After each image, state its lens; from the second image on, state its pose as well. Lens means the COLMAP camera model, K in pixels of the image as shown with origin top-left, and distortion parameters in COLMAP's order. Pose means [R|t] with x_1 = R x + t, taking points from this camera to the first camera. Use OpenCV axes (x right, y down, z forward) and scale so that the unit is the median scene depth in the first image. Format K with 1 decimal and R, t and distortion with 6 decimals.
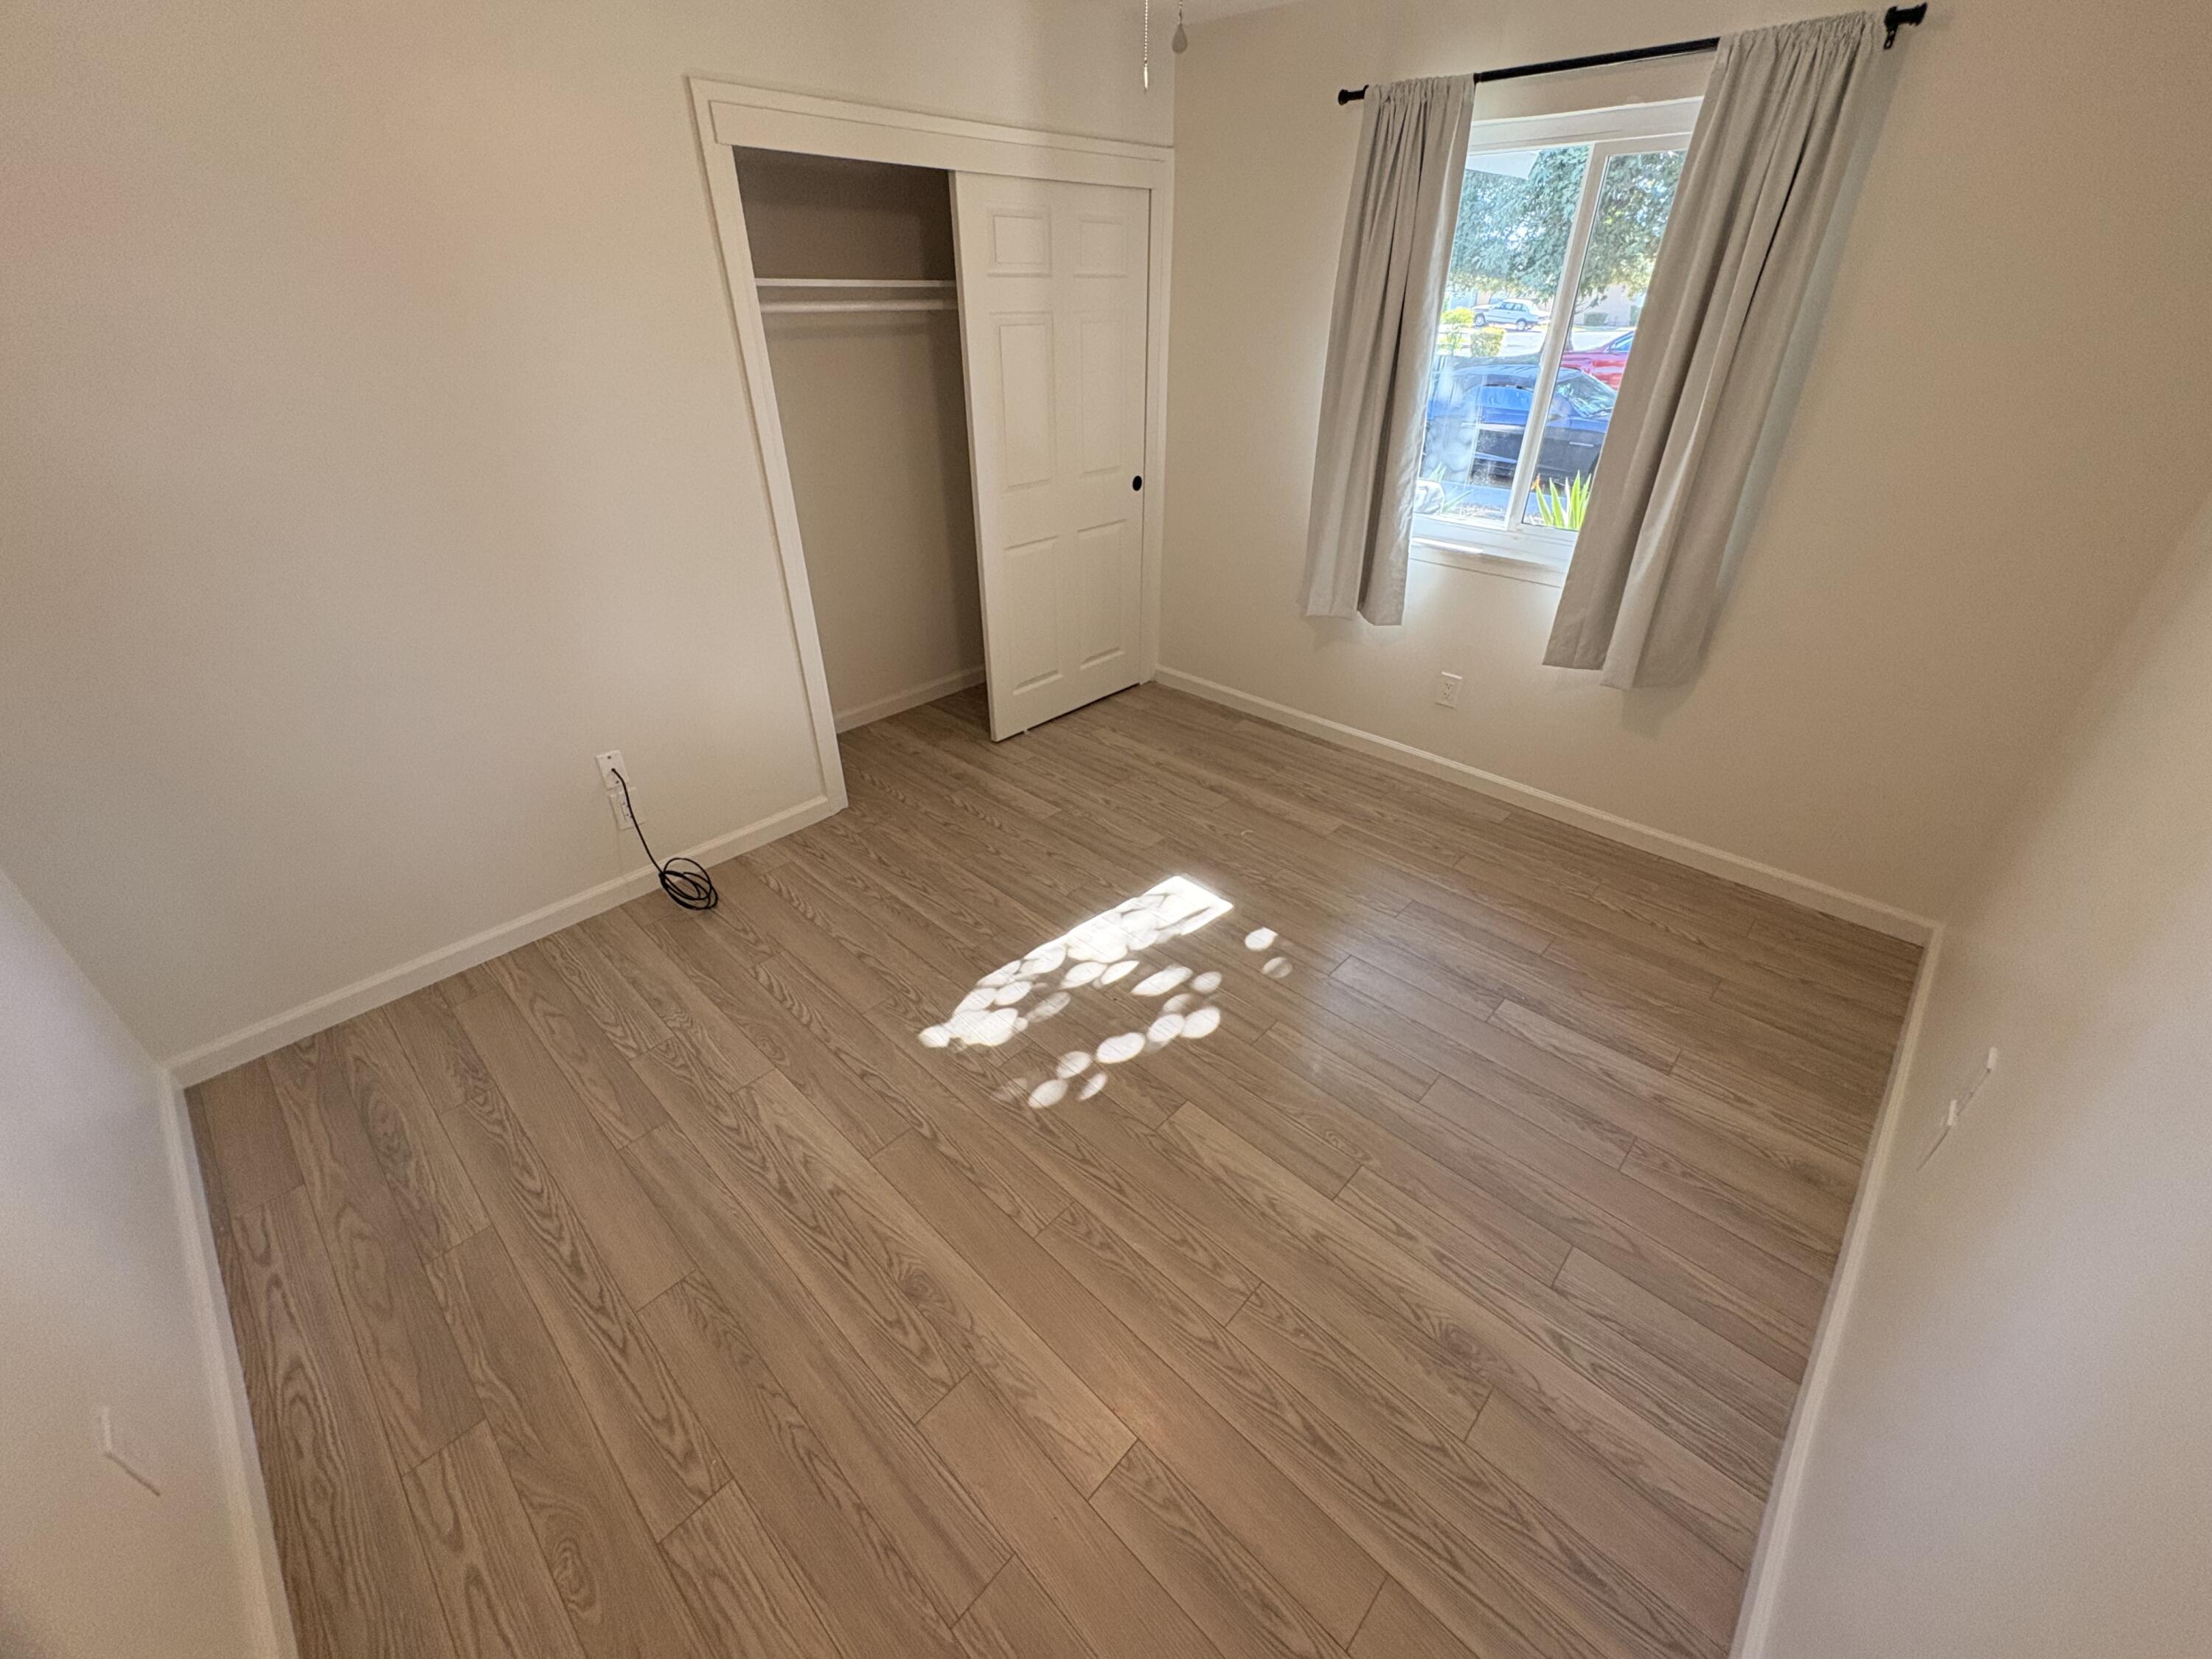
lens RADIAL K [[882.0, 0, 1107.6], [0, 882.0, 828.1], [0, 0, 1]] dist [0.000352, -0.000154]
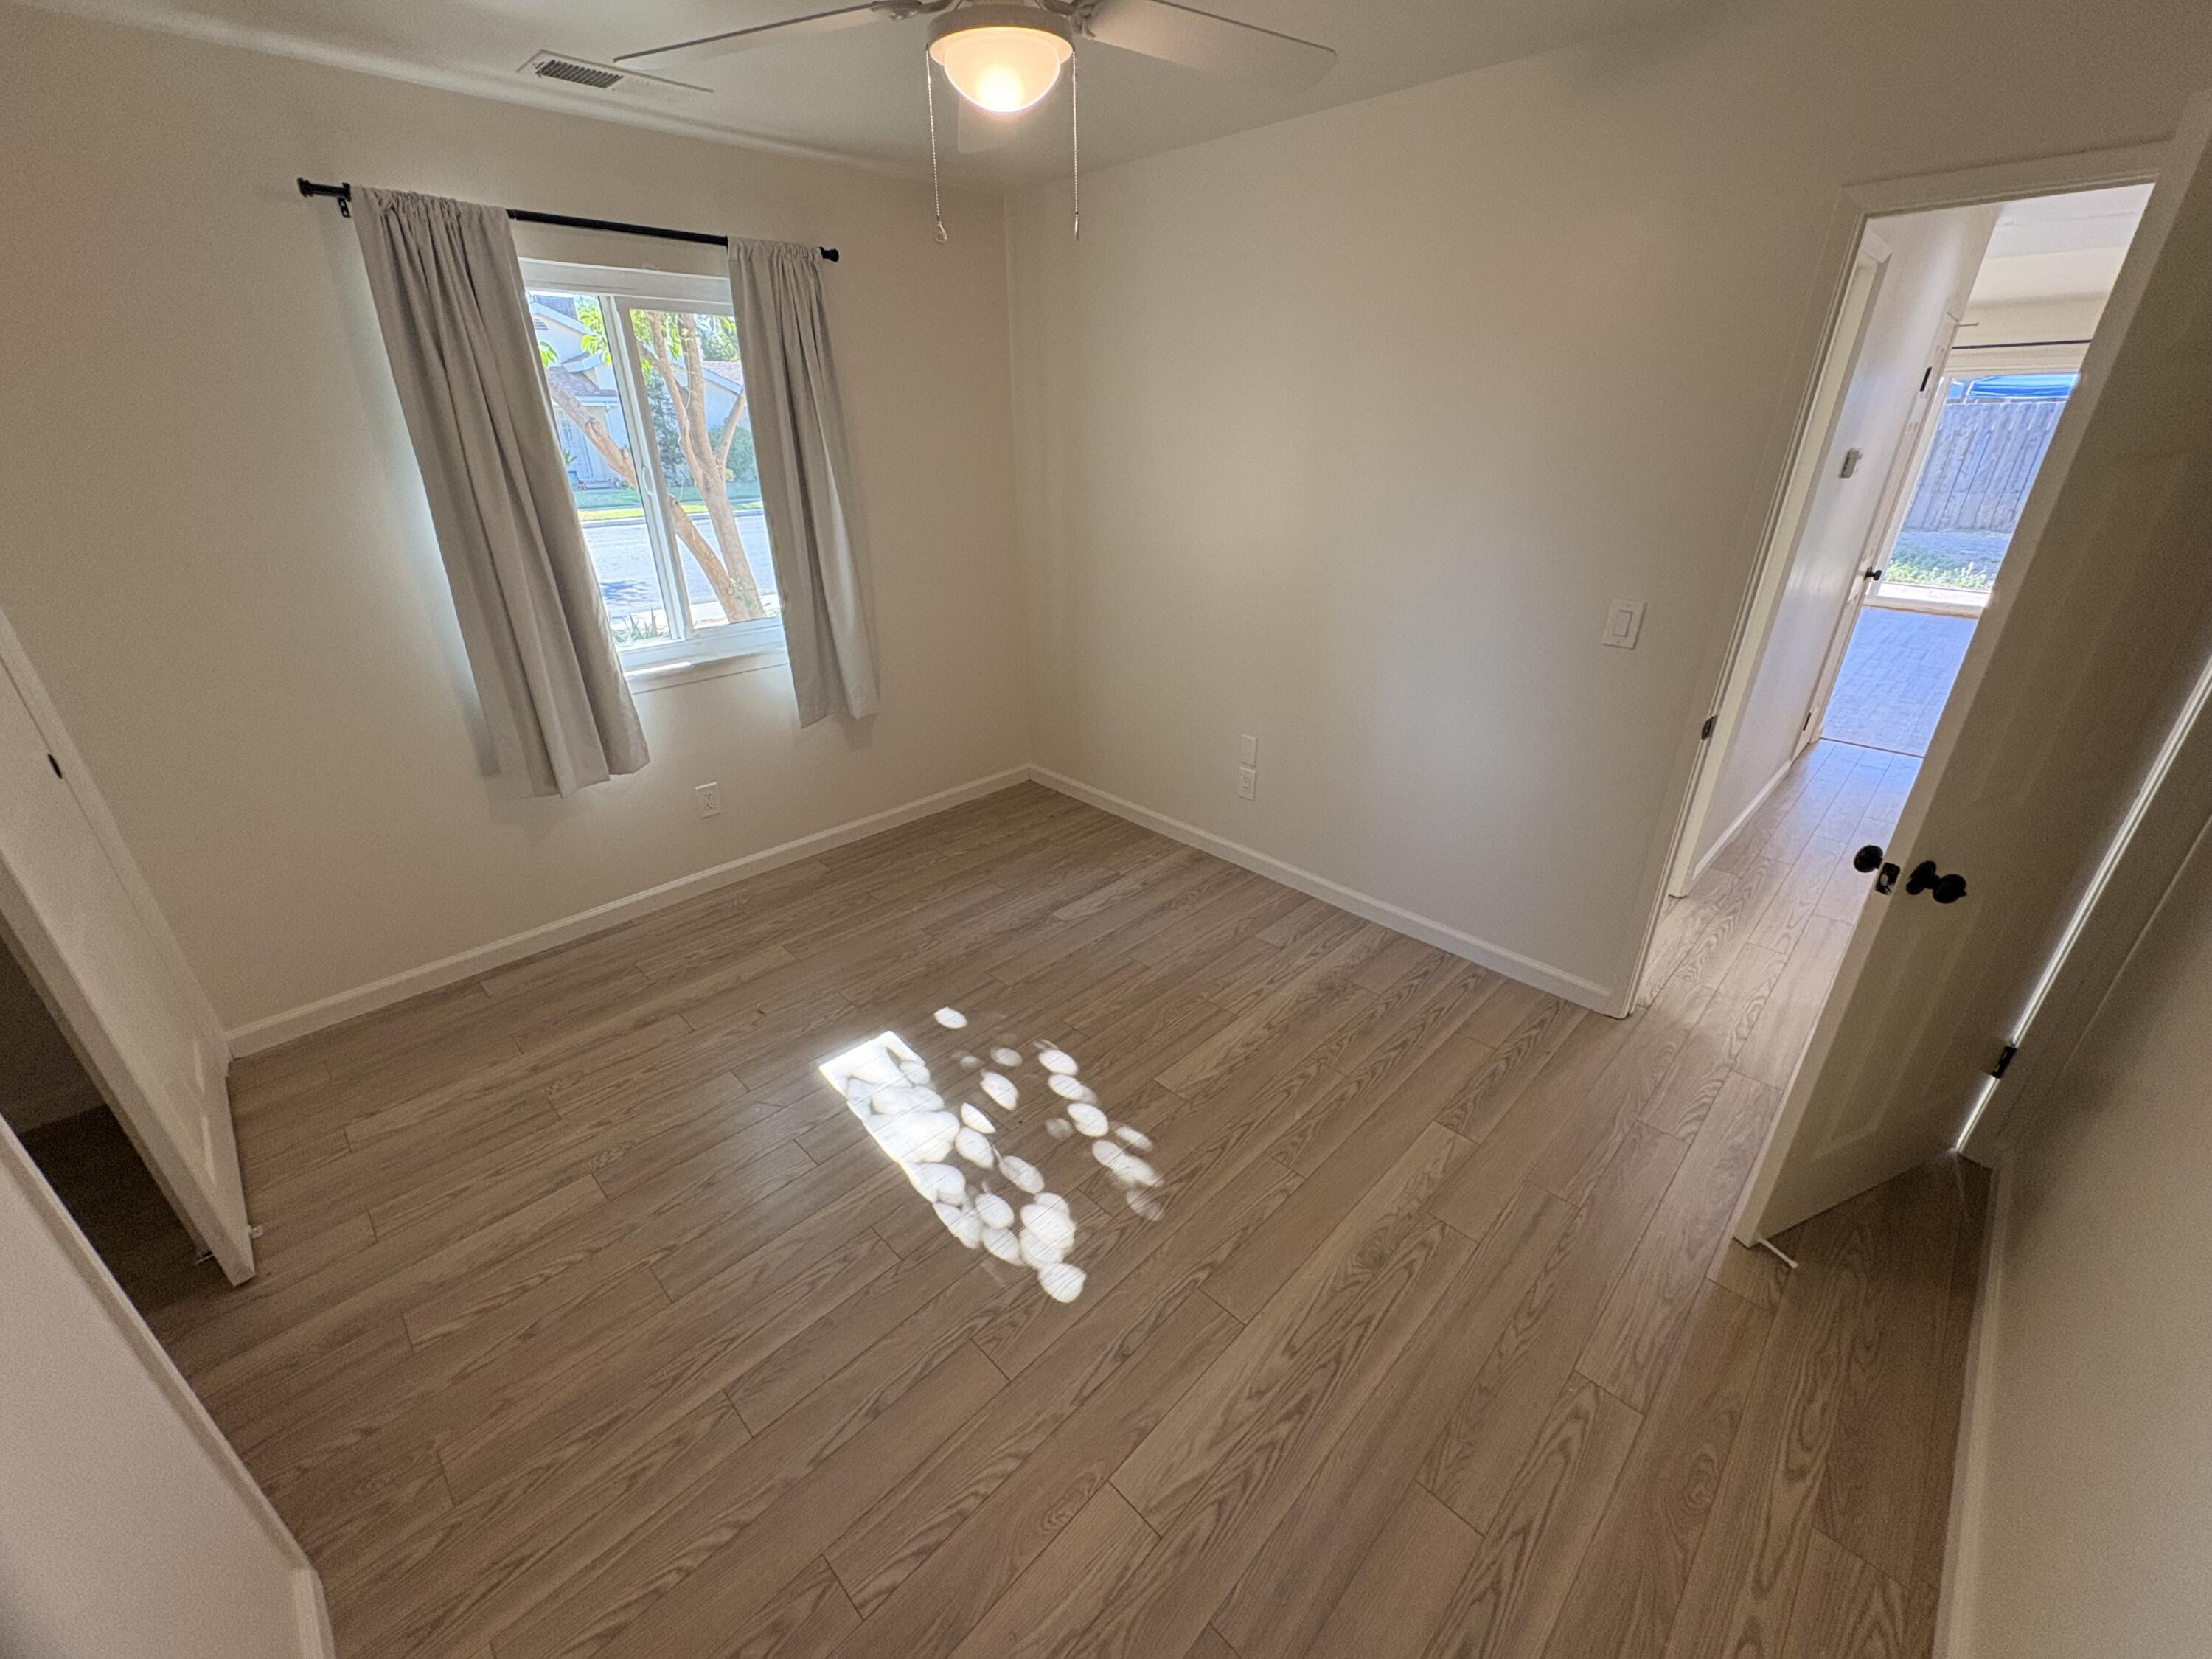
lens RADIAL K [[882.0, 0, 1107.6], [0, 882.0, 828.1], [0, 0, 1]] dist [0.000352, -0.000154]
pose [[0.022583, -0.421678, 0.906464, -0.783816], [0.527409, 0.775288, 0.347517, -0.363145], [-0.849312, 0.470229, 0.239905, 0.593272]]
